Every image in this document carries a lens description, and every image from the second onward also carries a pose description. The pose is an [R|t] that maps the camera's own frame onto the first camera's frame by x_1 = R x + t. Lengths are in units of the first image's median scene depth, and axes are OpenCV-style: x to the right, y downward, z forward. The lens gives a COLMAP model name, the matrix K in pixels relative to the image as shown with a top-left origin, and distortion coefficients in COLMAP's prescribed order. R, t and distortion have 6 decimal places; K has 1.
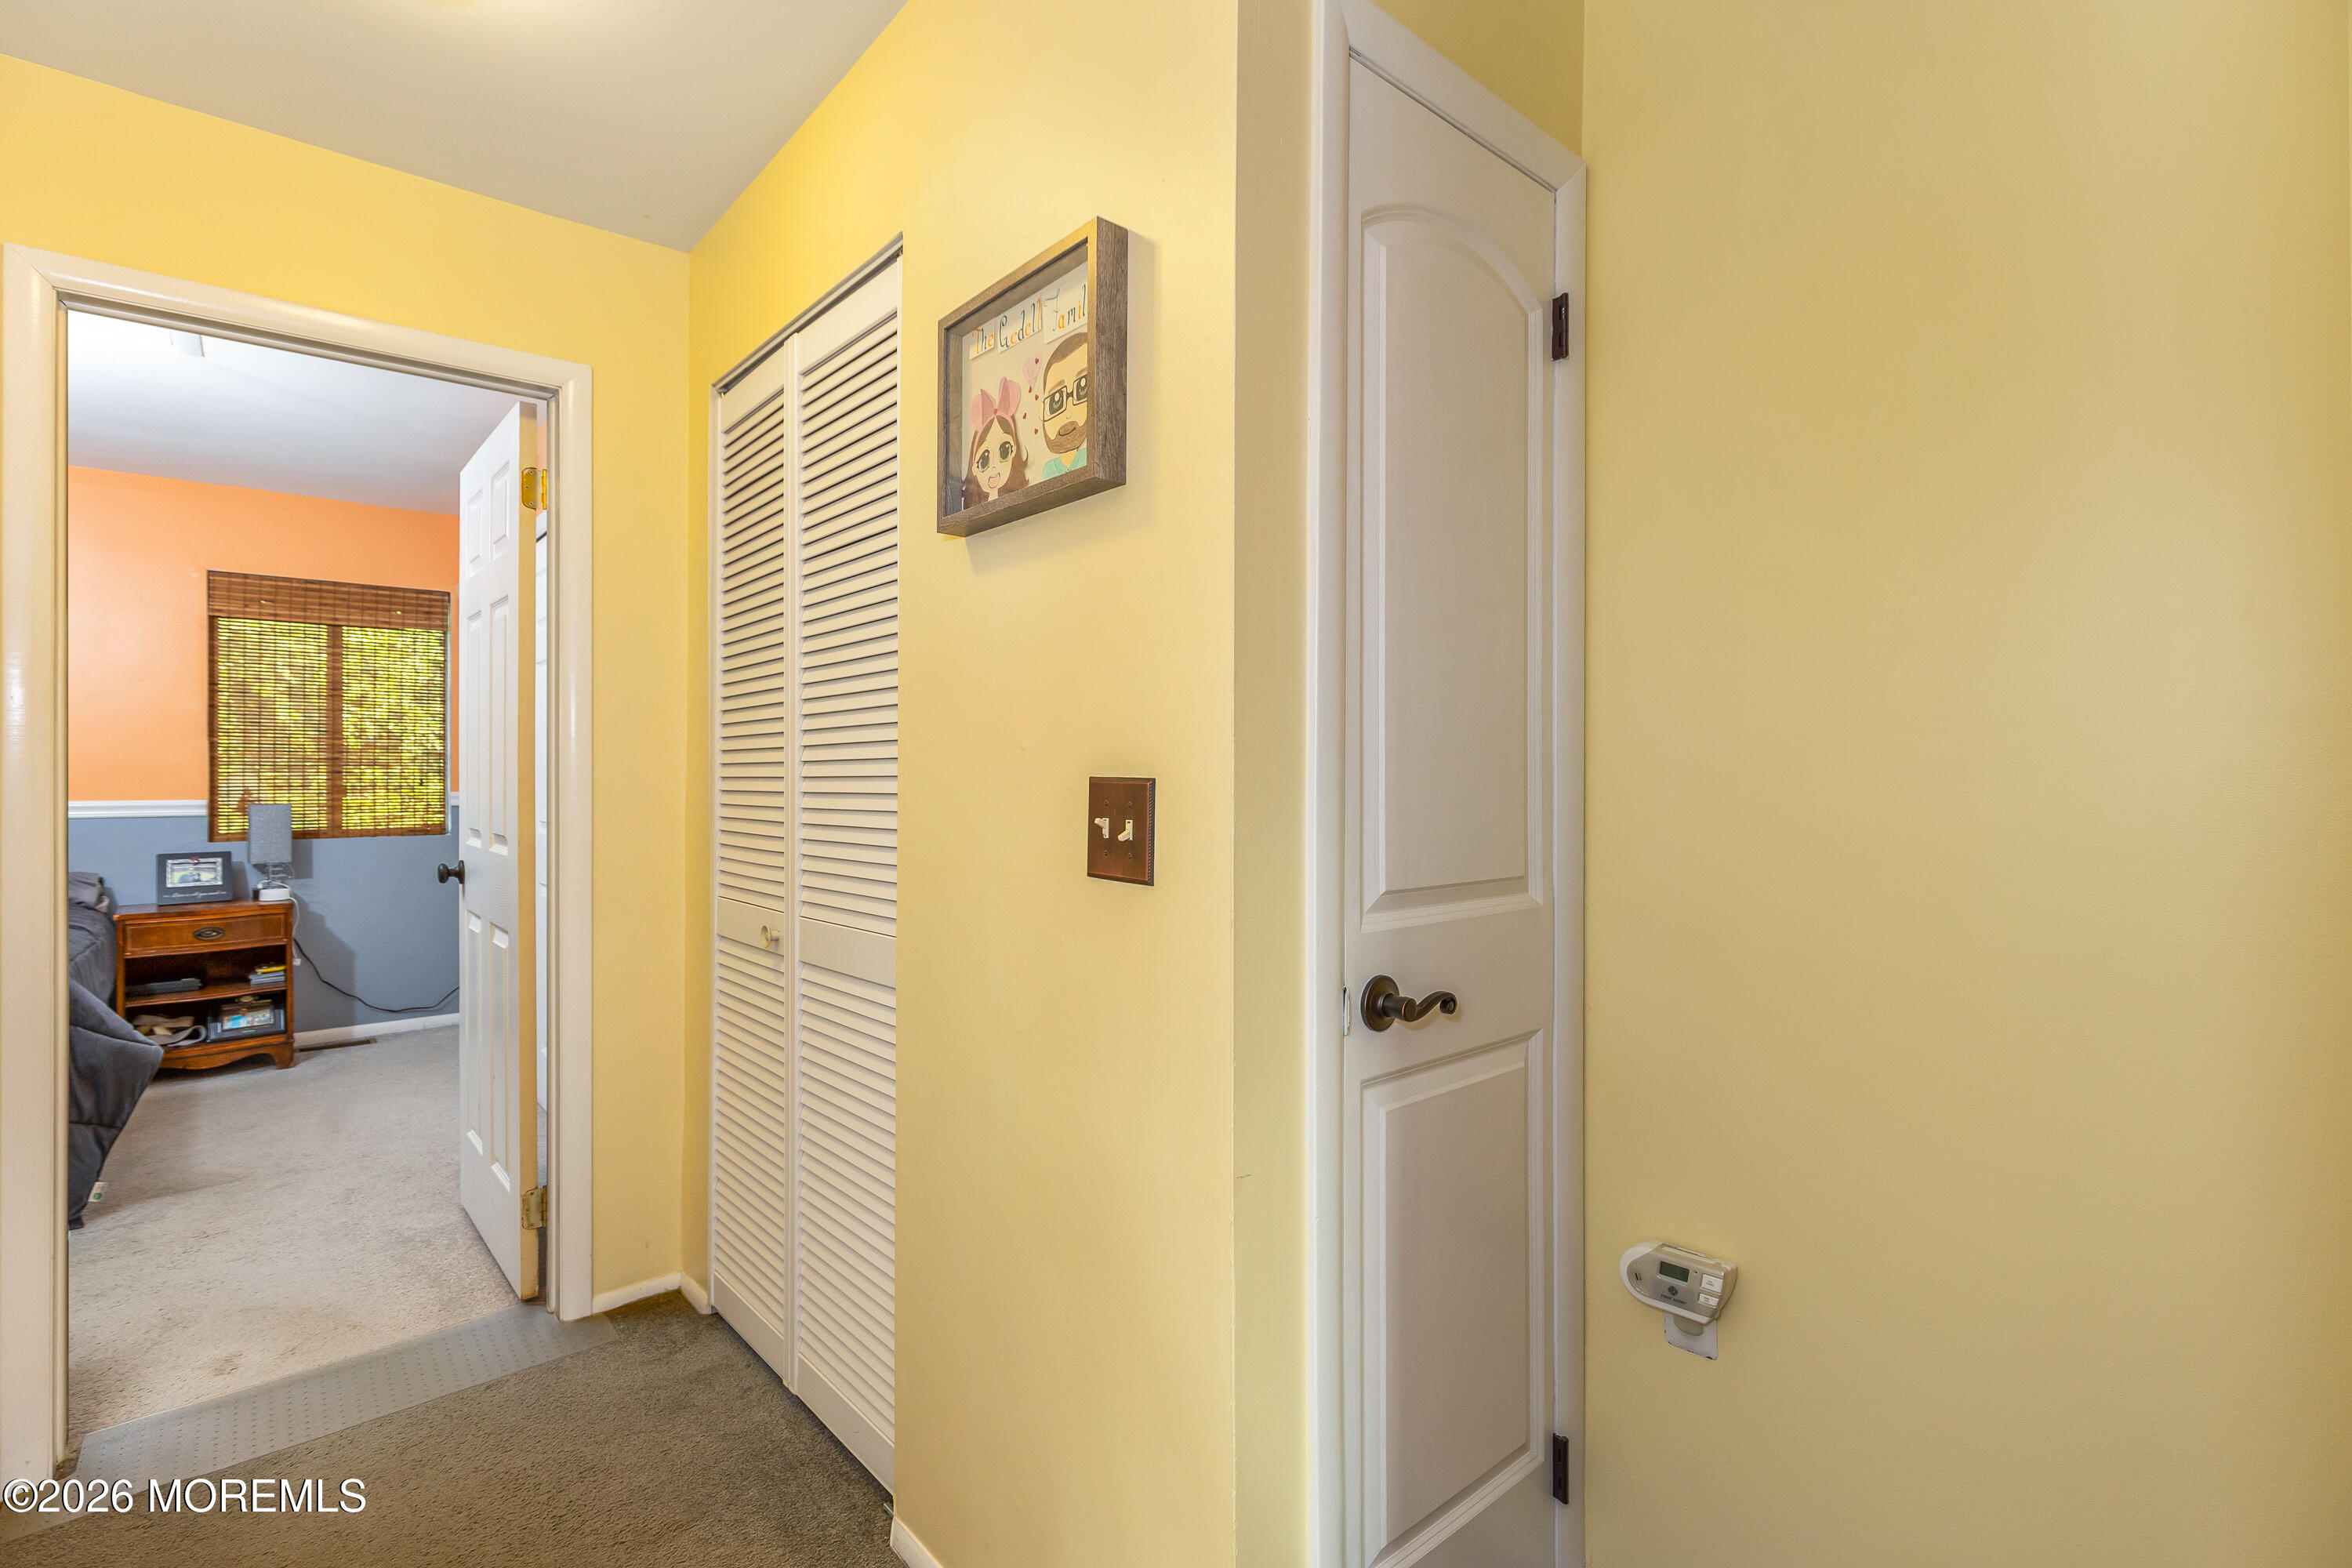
lens RADIAL K [[1062.7, 0, 1178.0], [0, 1062.7, 780.2], [0, 0, 1]] dist [0.015125, 0.000466]
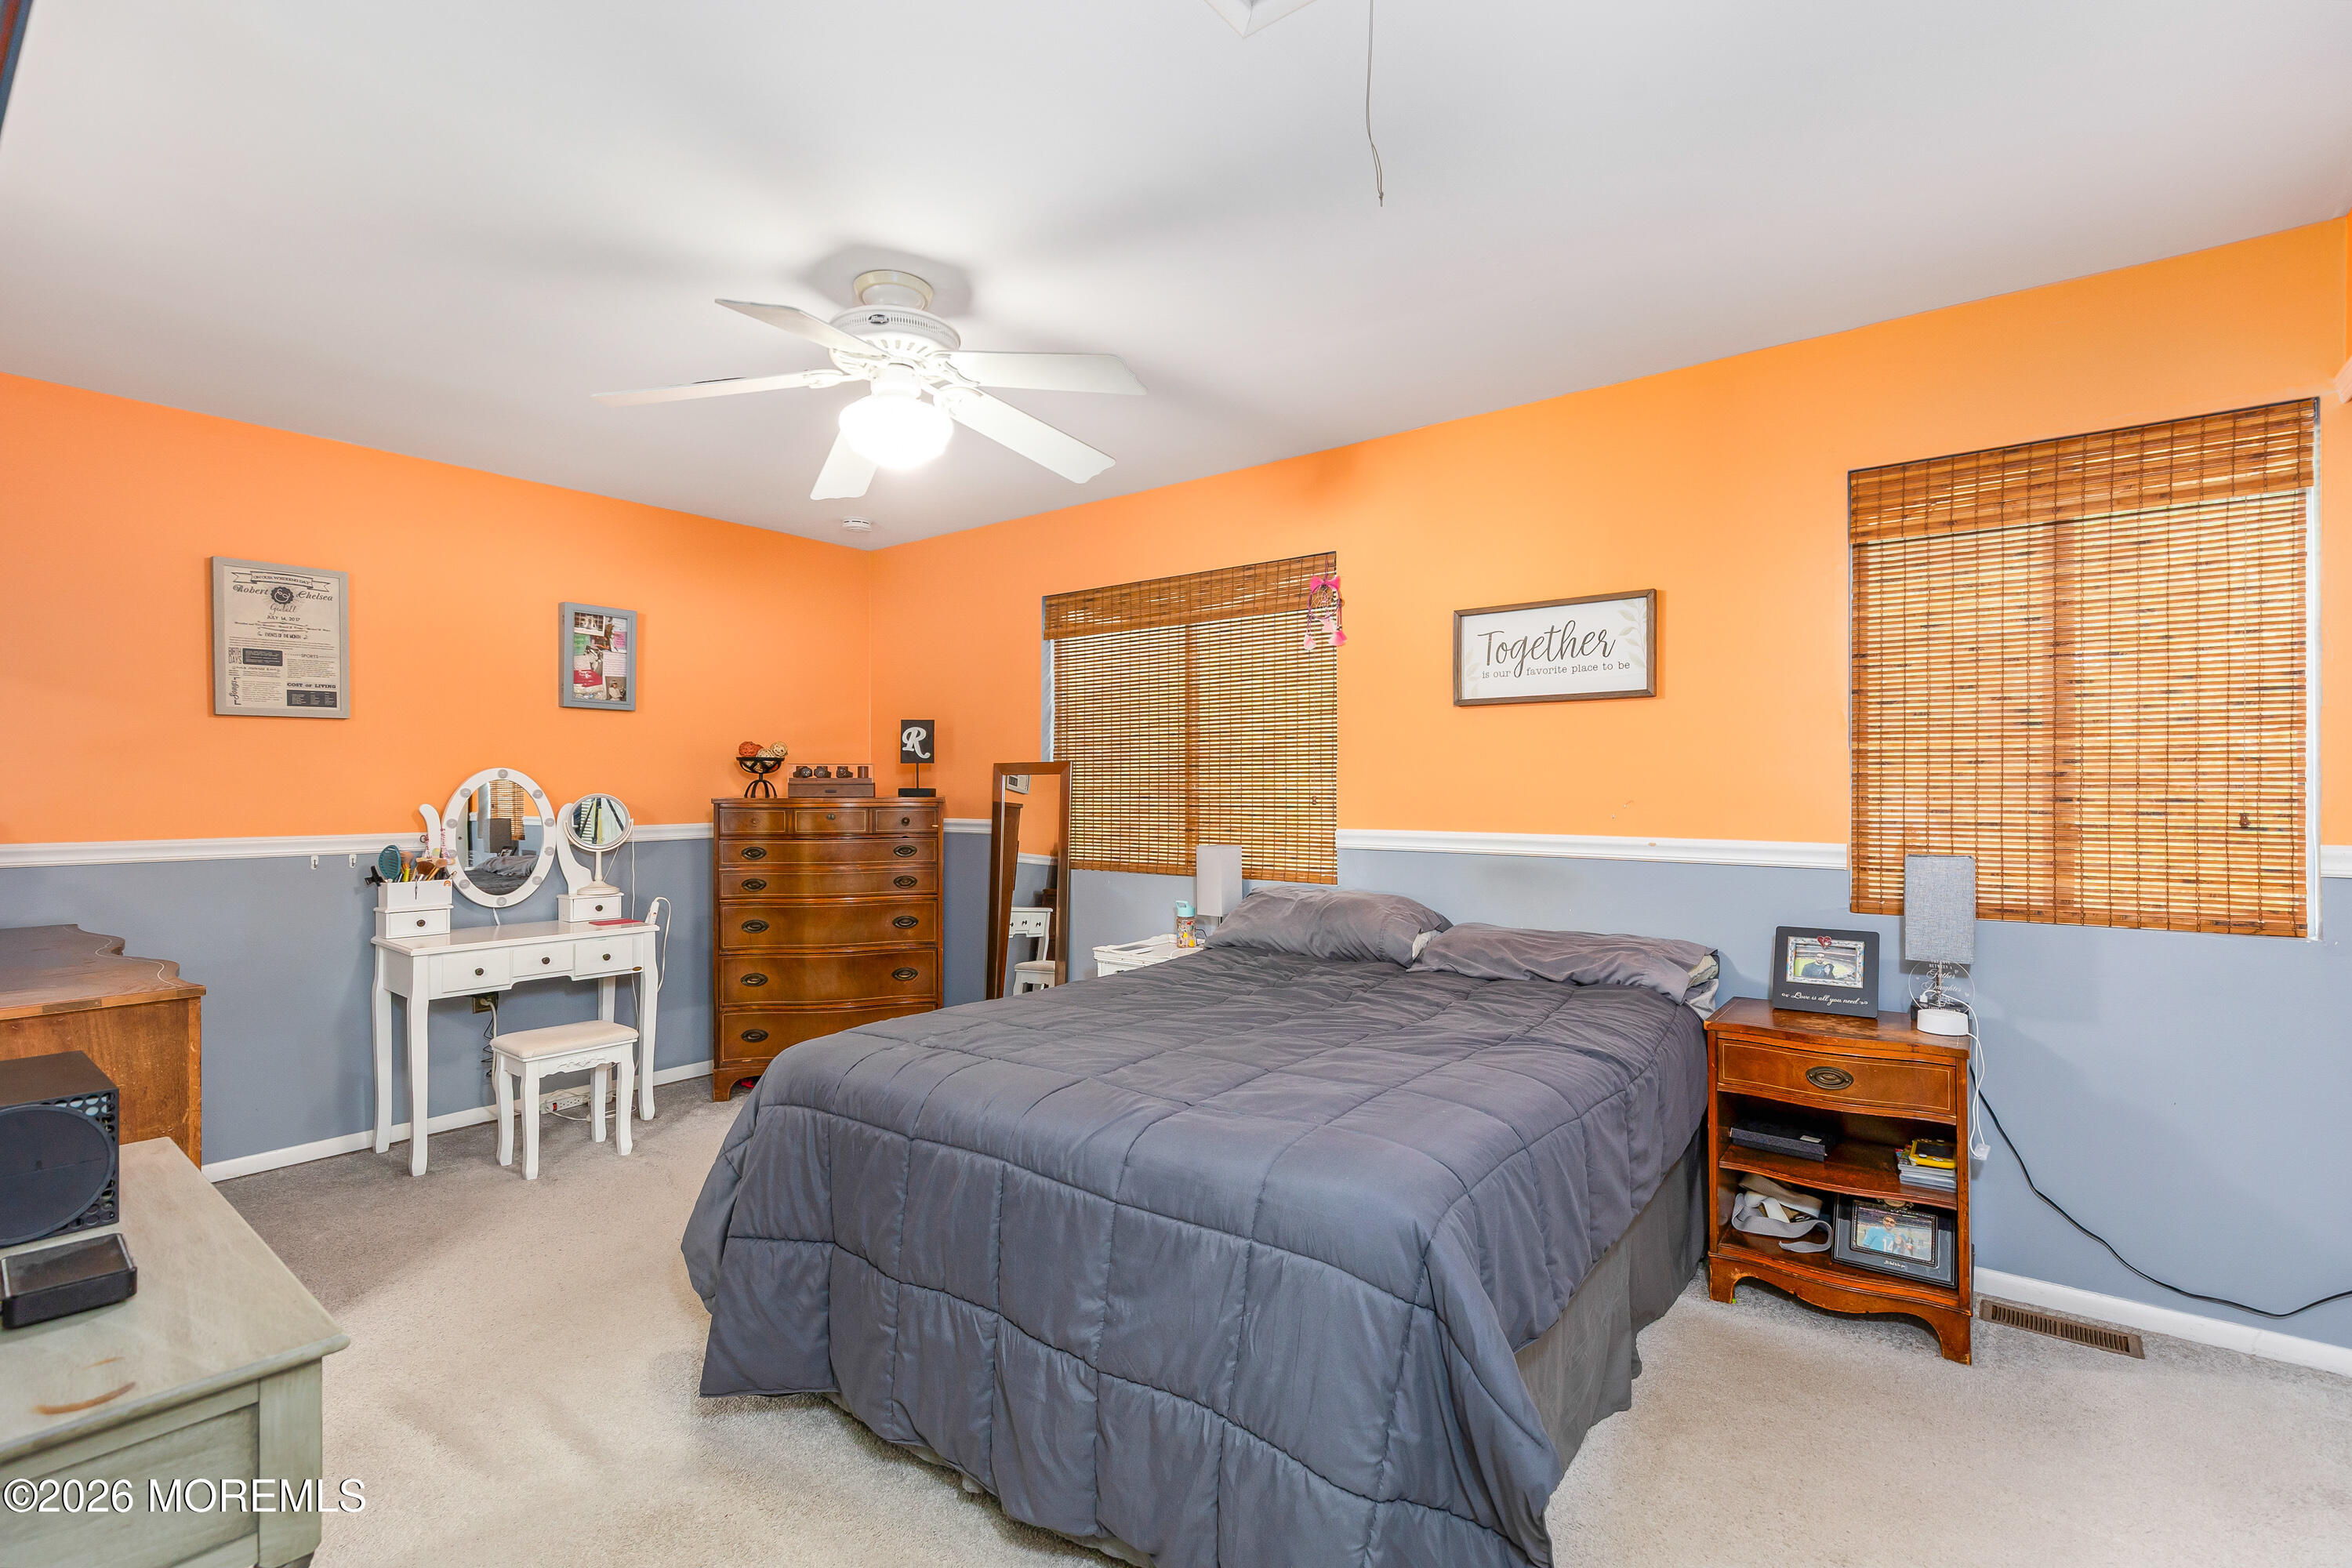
lens RADIAL K [[1092.2, 0, 1176.0], [0, 1092.2, 784.0], [0, 0, 1]] dist [0.010062, -0.000201]
pose [[0.166003, -0.003981, -0.986117, -0.343003], [-0.000600, 0.999991, -0.004138, -0.013069], [0.986125, 0.001279, 0.165999, 0.510570]]
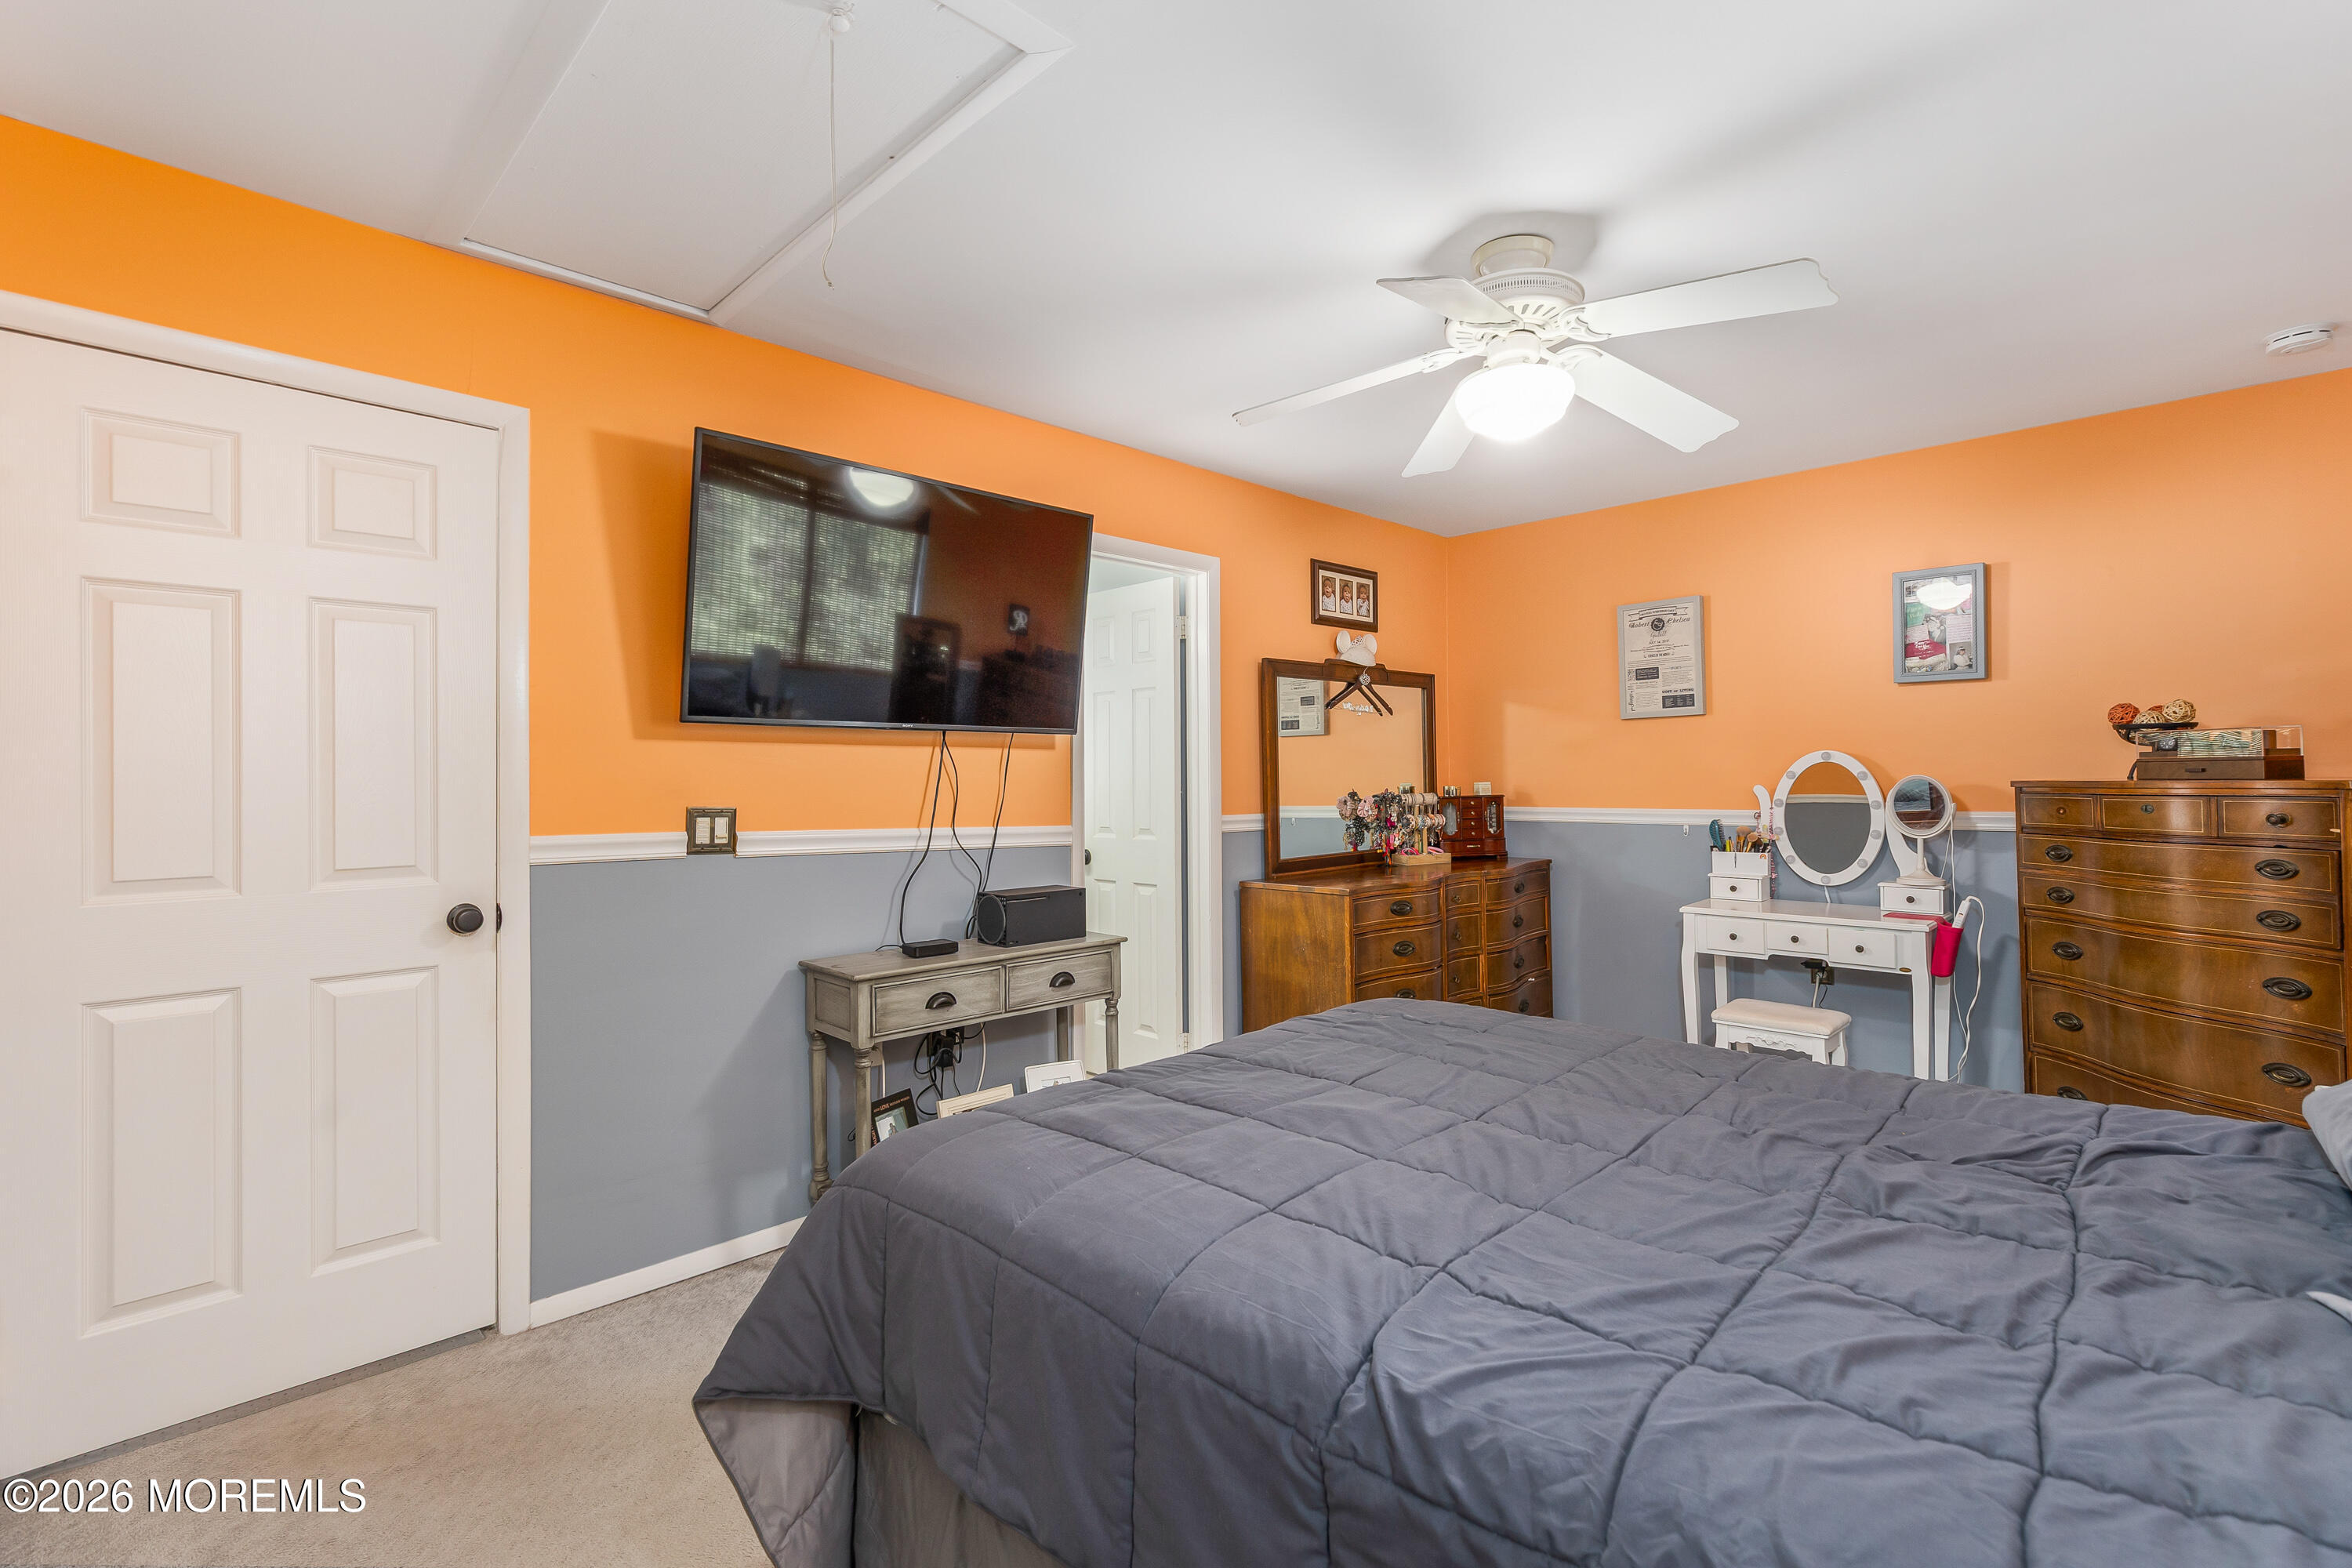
lens RADIAL K [[1067.8, 0, 1186.5], [0, 1067.8, 765.4], [0, 0, 1]] dist [0.009211, -0.001008]
pose [[-0.998571, 0.012634, -0.051919, -0.805124], [0.013078, 0.999881, -0.008224, -0.017280], [0.051808, -0.008891, -0.998617, 1.077518]]
